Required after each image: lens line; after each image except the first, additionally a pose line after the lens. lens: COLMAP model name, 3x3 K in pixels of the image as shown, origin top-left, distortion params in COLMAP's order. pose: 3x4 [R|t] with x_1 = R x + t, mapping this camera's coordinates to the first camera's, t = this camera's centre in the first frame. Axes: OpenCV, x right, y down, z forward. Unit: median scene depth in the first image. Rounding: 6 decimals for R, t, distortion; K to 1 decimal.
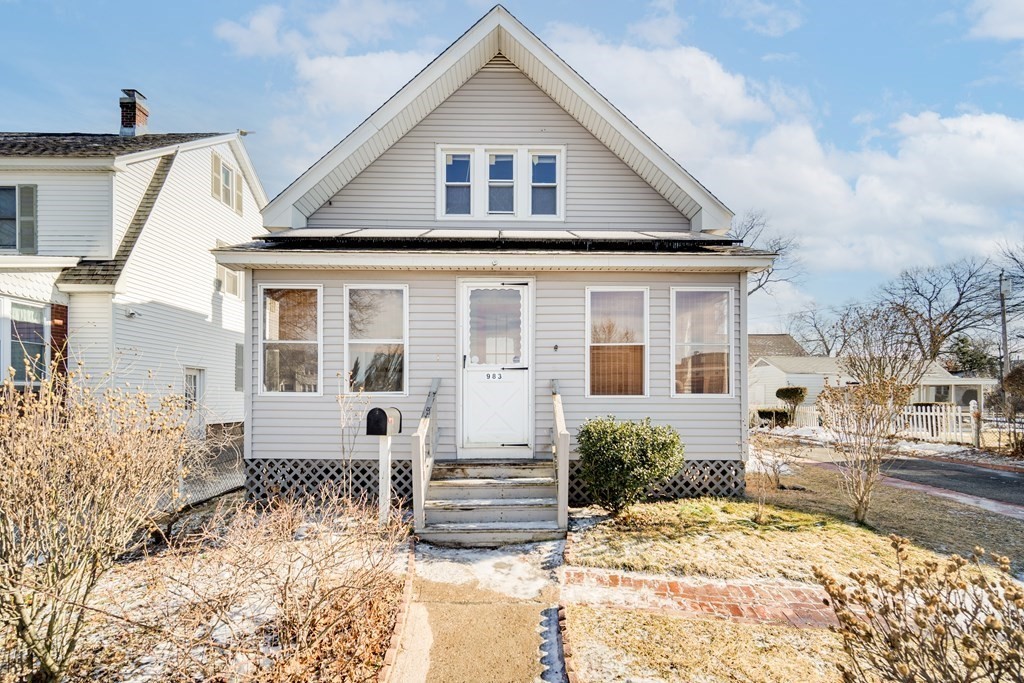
lens RADIAL K [[478.3, 0, 513.3], [0, 478.3, 399.0], [0, 0, 1]] dist [-0.003790, -0.000431]
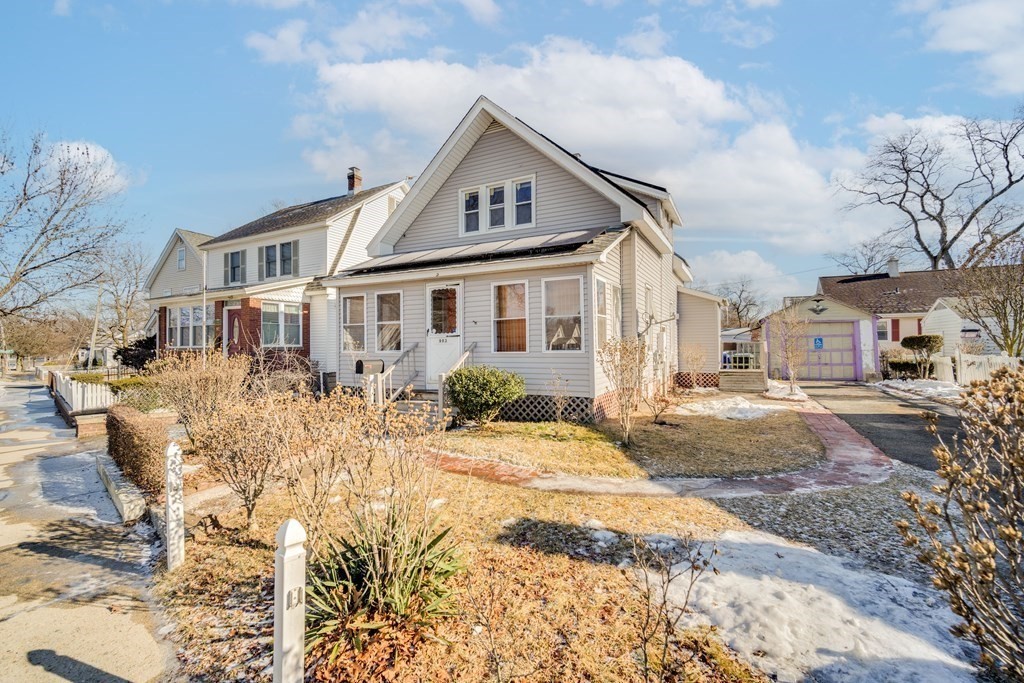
lens RADIAL K [[448.0, 0, 510.1], [0, 448.0, 343.6], [0, 0, 1]] dist [-0.003564, 0.004973]
pose [[0.886046, -0.014052, -0.463384, 0.646827], [0.008420, 0.999863, -0.014219, -0.009758], [0.463520, 0.008696, 0.886044, -0.201963]]
